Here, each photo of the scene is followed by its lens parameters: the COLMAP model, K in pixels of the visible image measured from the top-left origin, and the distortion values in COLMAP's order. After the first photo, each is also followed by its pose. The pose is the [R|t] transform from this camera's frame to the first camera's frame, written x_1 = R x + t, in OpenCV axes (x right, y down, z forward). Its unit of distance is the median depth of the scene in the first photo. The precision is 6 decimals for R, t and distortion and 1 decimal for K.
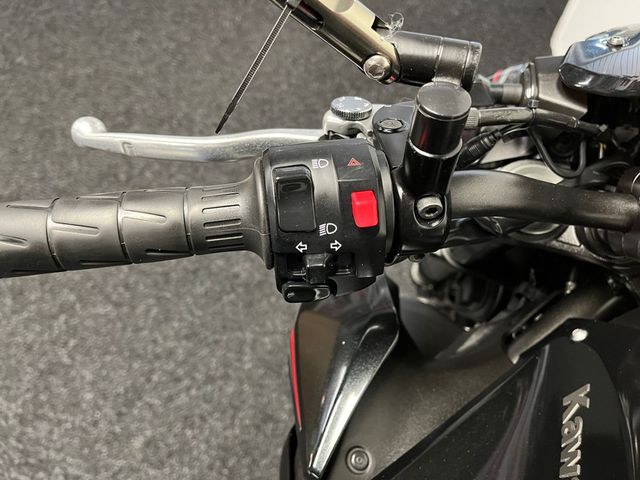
lens RADIAL K [[487.5, 0, 319.8], [0, 487.5, 236.3], [0, 0, 1]] dist [0.045562, -0.059209]
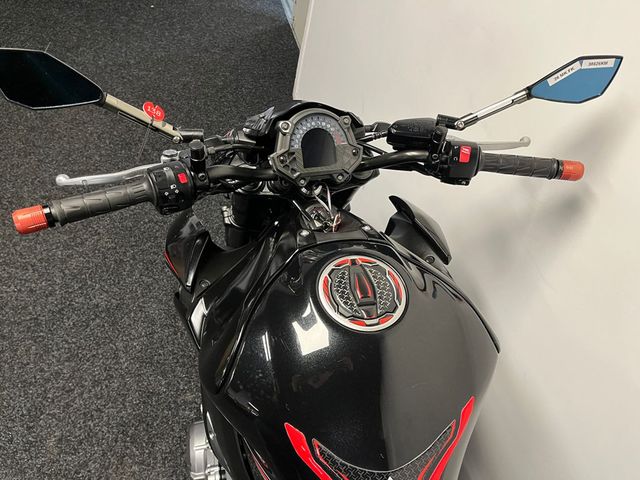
lens RADIAL K [[487.5, 0, 317.8], [0, 487.5, 241.8], [0, 0, 1]] dist [0.045562, -0.059209]
pose [[0.911031, -0.222627, 0.347073, -0.230858], [0.253406, 0.966297, -0.045341, 0.526444], [-0.325281, 0.129257, 0.936742, -1.704061]]
